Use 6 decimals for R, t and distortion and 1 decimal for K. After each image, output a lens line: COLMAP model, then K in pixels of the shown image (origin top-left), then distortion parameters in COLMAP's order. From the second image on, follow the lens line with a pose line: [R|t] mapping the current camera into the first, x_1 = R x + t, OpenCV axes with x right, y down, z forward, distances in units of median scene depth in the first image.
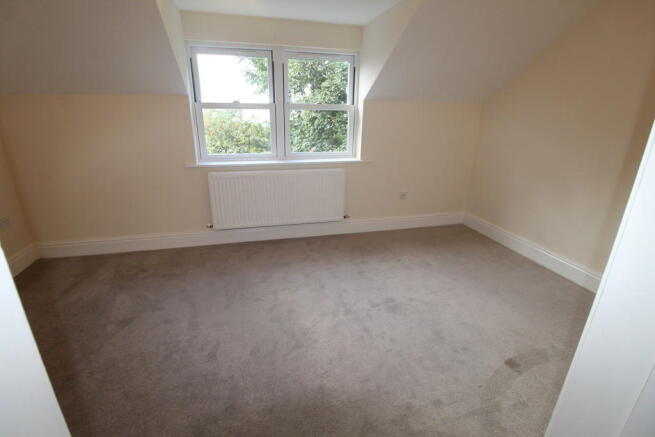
lens RADIAL K [[310.3, 0, 327.5], [0, 310.3, 218.5], [0, 0, 1]] dist [-0.000584, -0.000162]
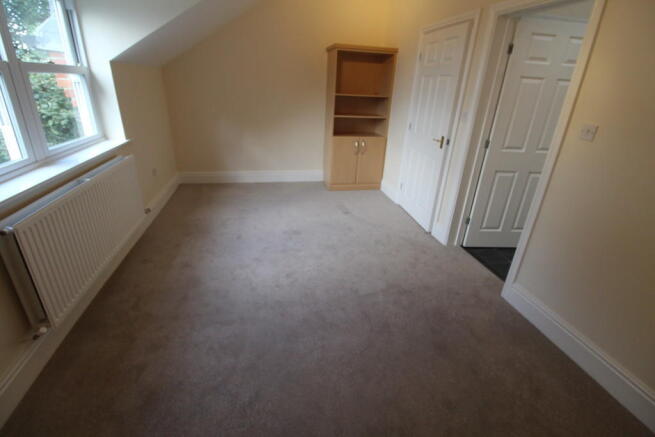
lens RADIAL K [[310.3, 0, 327.5], [0, 310.3, 218.5], [0, 0, 1]] dist [-0.000584, -0.000162]
pose [[0.023720, -0.412728, 0.910546, -0.708373], [0.286823, 0.875321, 0.389289, -0.181610], [-0.957690, 0.251931, 0.139142, 0.465516]]
